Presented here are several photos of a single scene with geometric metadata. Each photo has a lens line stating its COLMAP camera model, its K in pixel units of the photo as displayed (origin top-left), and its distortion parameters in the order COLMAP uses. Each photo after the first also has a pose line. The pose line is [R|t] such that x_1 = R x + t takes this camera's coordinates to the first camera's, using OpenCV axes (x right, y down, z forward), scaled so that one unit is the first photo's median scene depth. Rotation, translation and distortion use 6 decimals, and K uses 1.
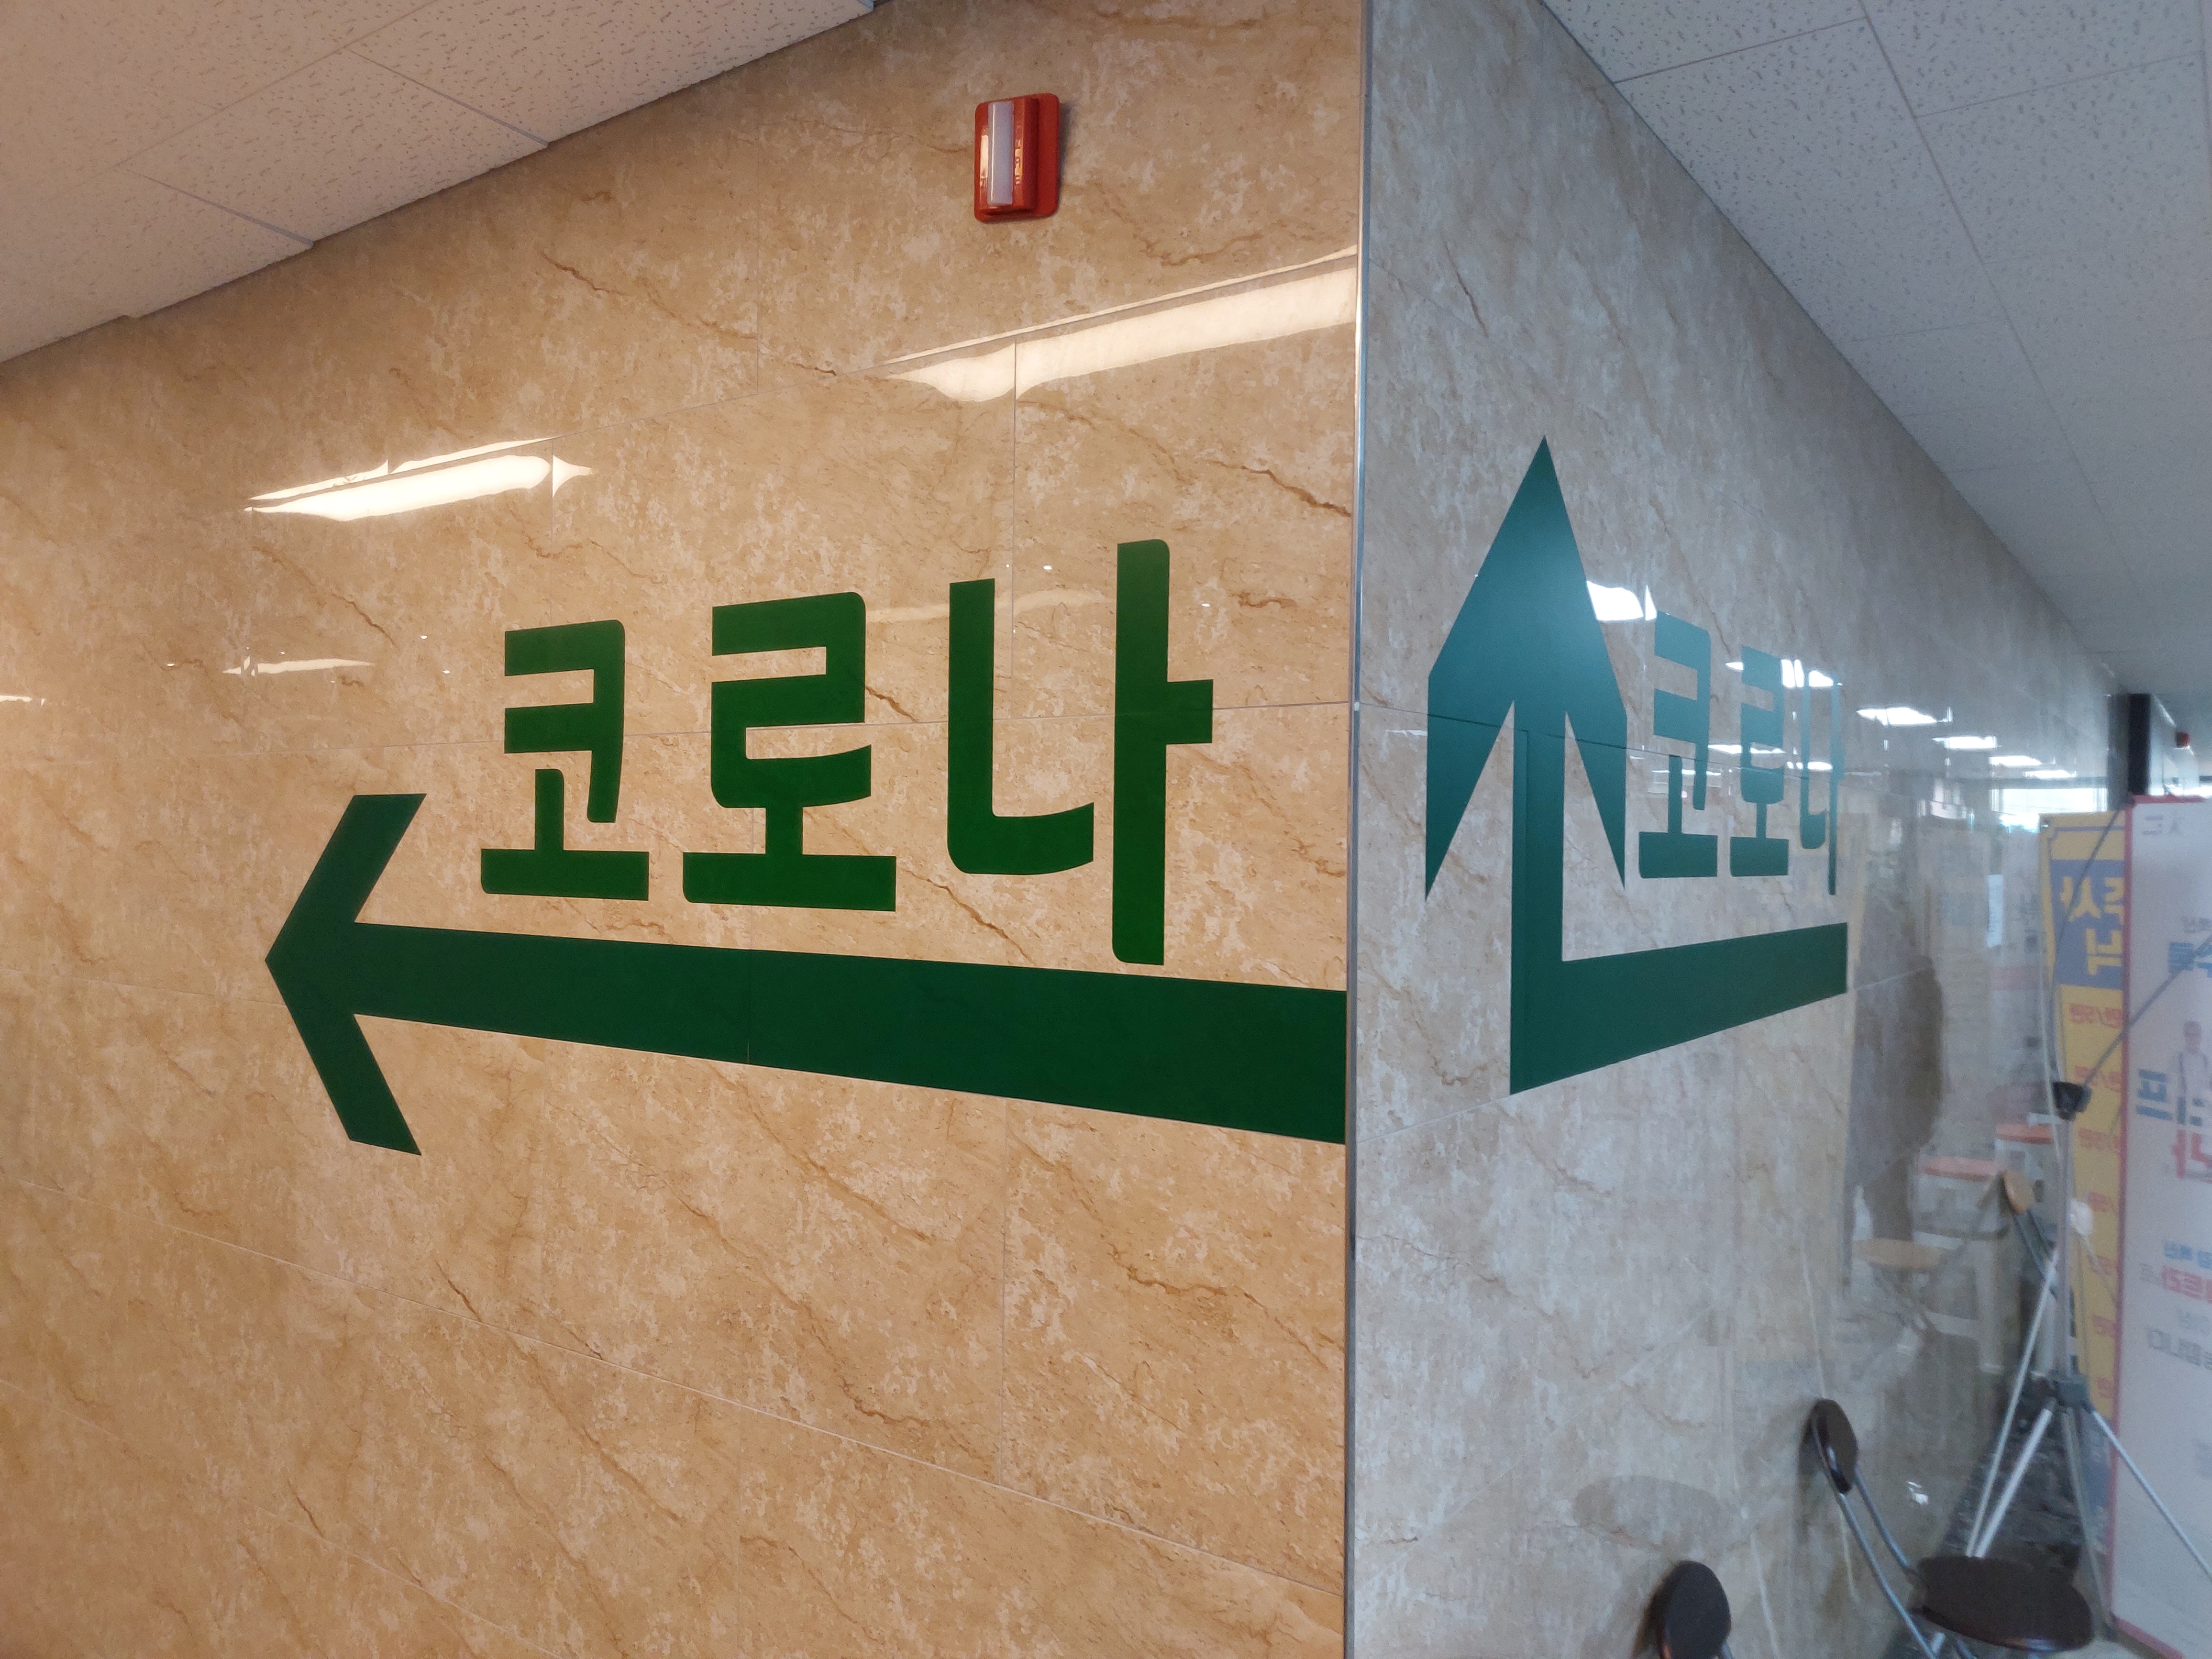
lens RADIAL K [[1567.3, 0, 1106.0], [0, 1567.3, 829.5], [0, 0, 1]] dist [0.083180, -0.106291]
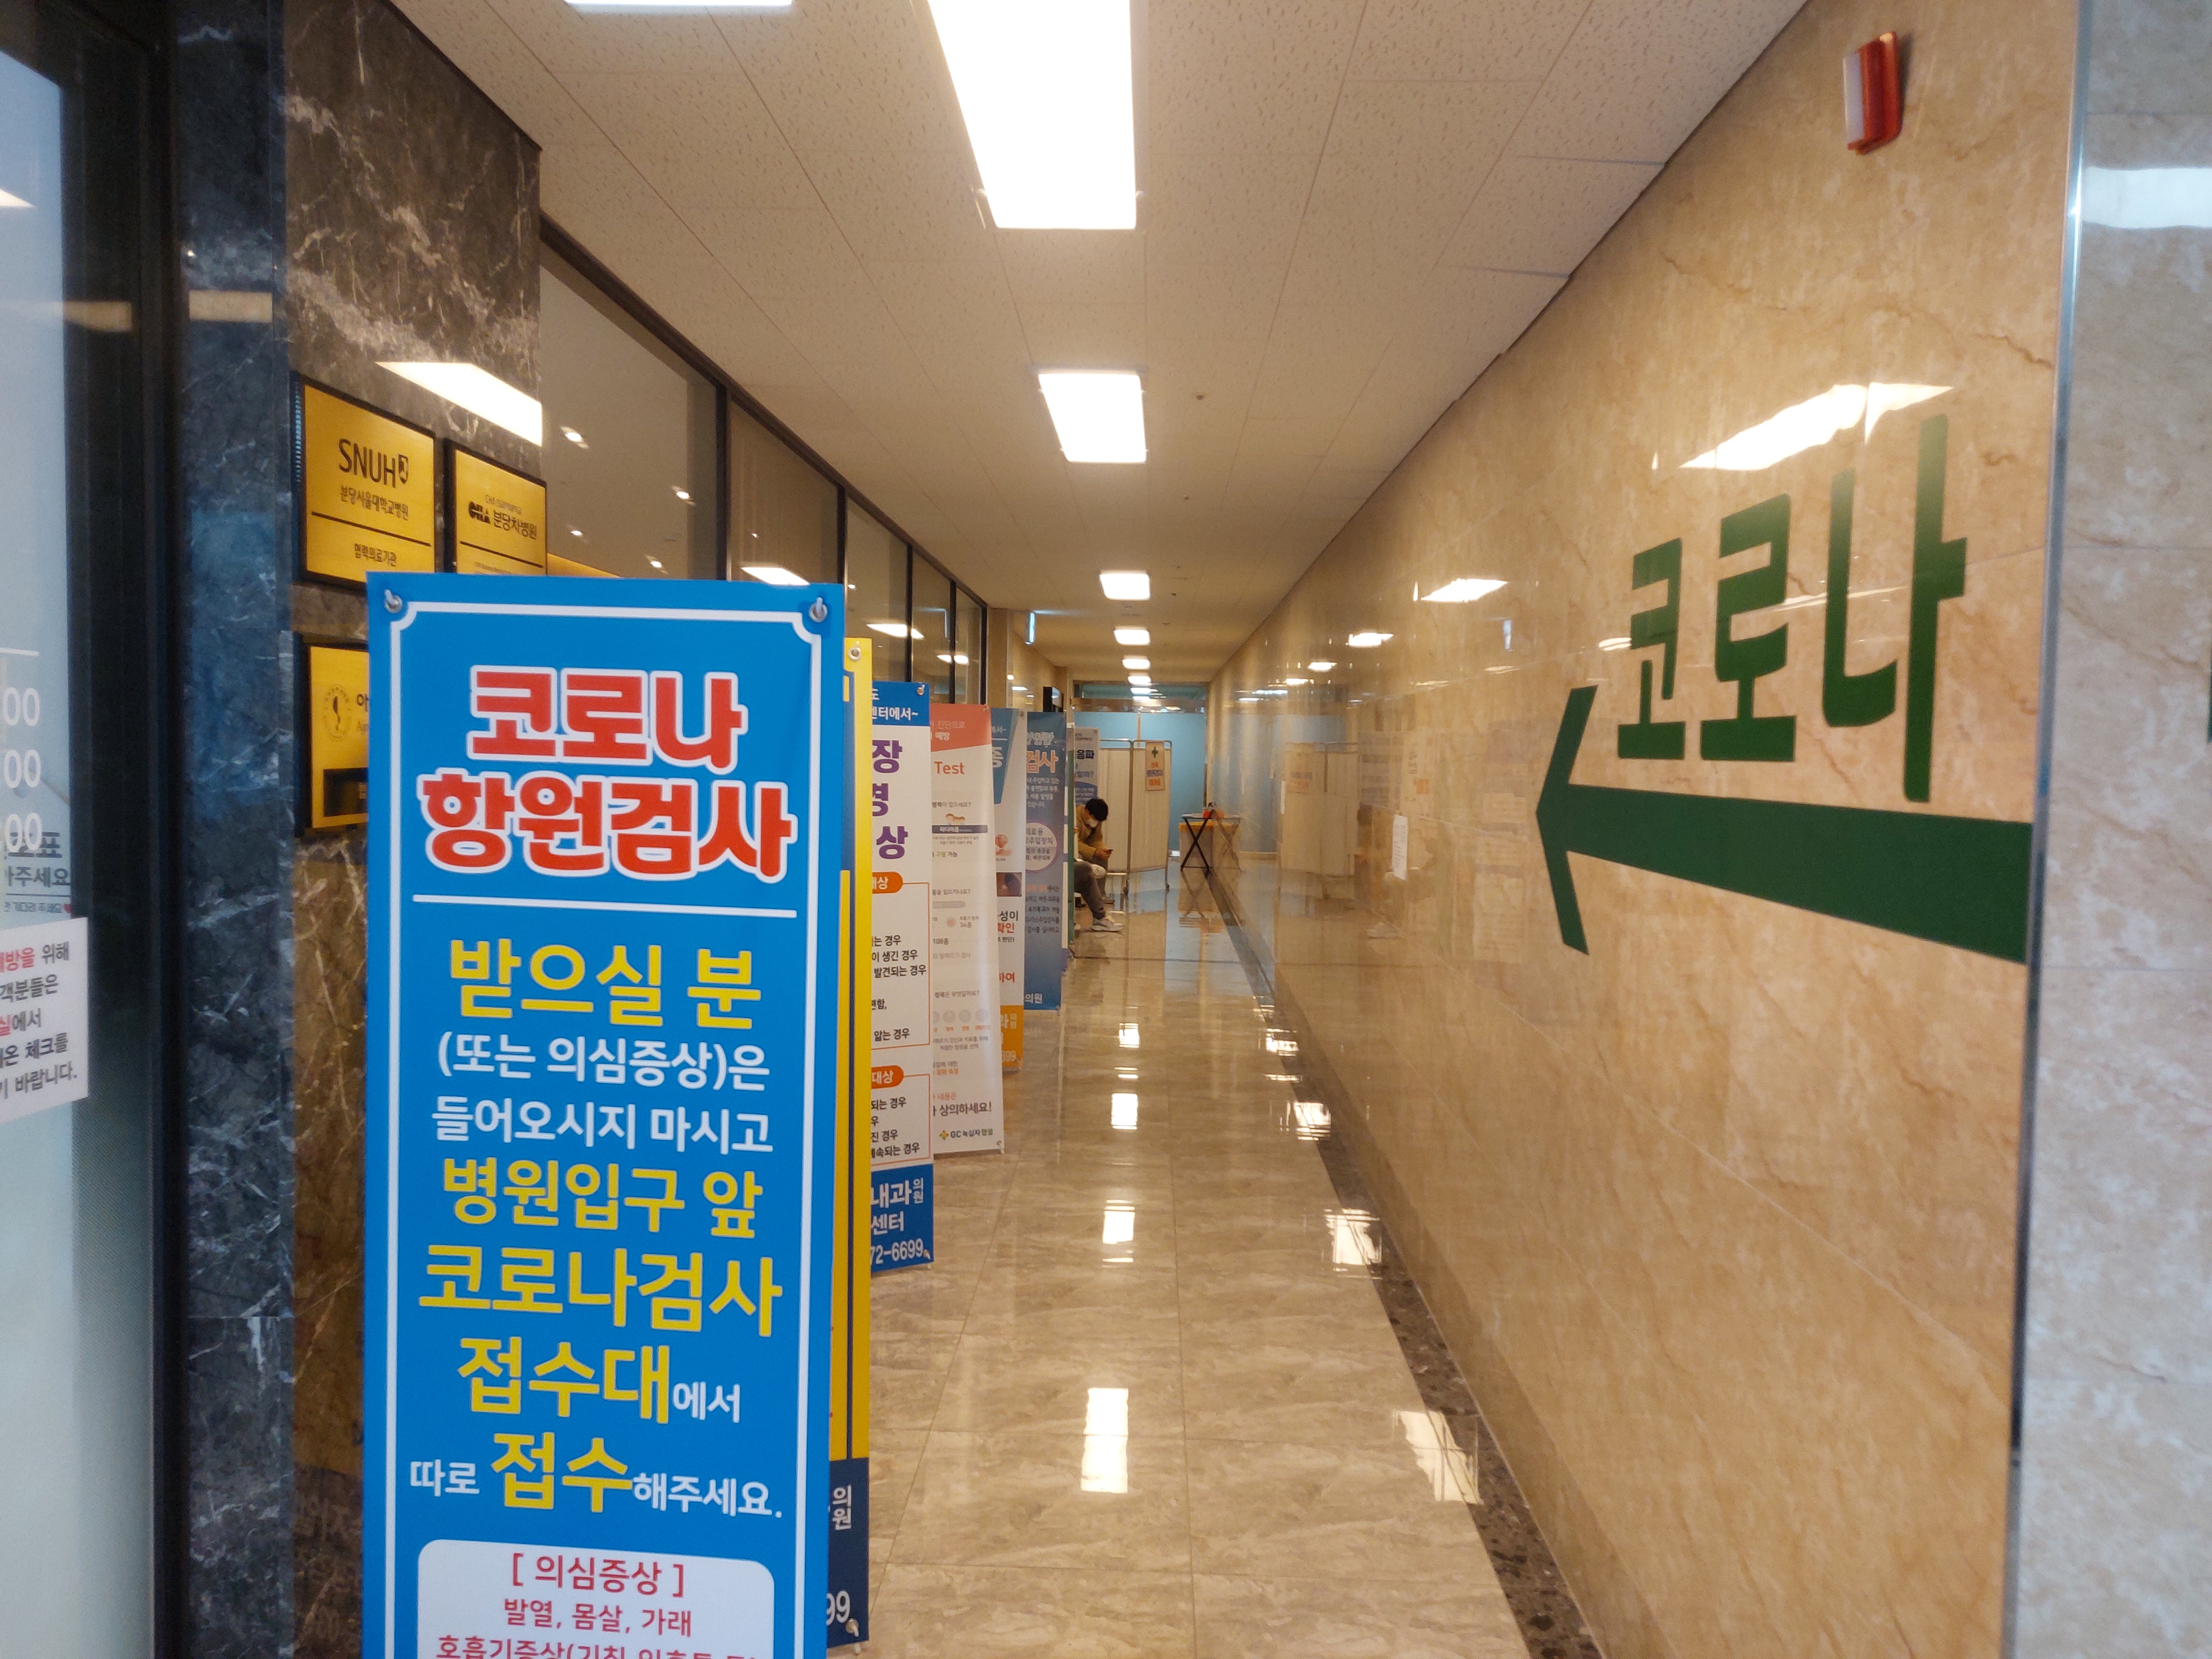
lens RADIAL K [[1567.3, 0, 1106.0], [0, 1567.3, 829.5], [0, 0, 1]] dist [0.083180, -0.106291]
pose [[0.551895, 0.043525, -0.832777, 0.618243], [-0.010170, 0.998914, 0.045468, 0.057629], [0.833851, -0.016625, 0.551739, -0.099602]]
